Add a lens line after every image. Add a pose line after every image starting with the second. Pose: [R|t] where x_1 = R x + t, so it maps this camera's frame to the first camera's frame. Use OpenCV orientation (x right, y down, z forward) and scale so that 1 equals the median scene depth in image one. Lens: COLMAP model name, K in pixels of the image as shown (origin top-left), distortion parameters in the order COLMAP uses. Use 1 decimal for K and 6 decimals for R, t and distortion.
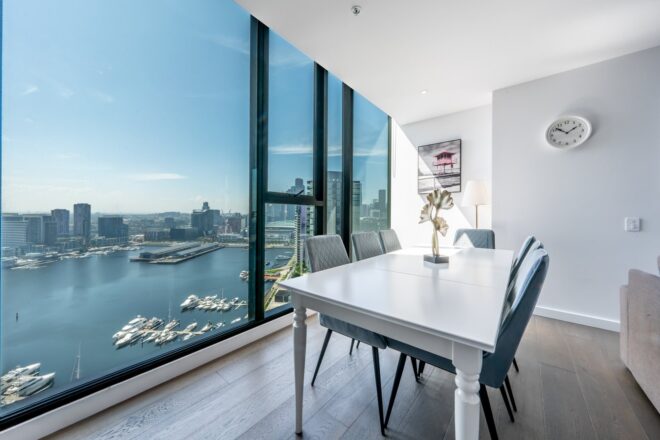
lens RADIAL K [[231.8, 0, 329.2], [0, 231.8, 214.2], [0, 0, 1]] dist [-0.000367, 0.000072]
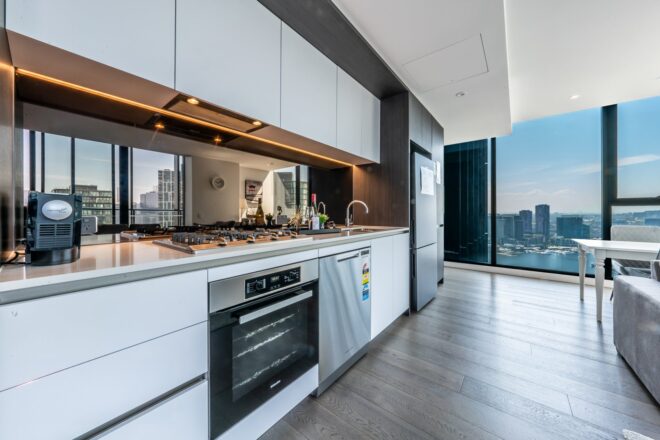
lens RADIAL K [[231.8, 0, 332.6], [0, 231.8, 215.5], [0, 0, 1]] dist [-0.000367, 0.000072]
pose [[0.014823, -0.001215, -0.999889, 0.211946], [0.006358, 0.999979, -0.001121, 0.000382], [0.999870, -0.006341, 0.014831, -0.149164]]
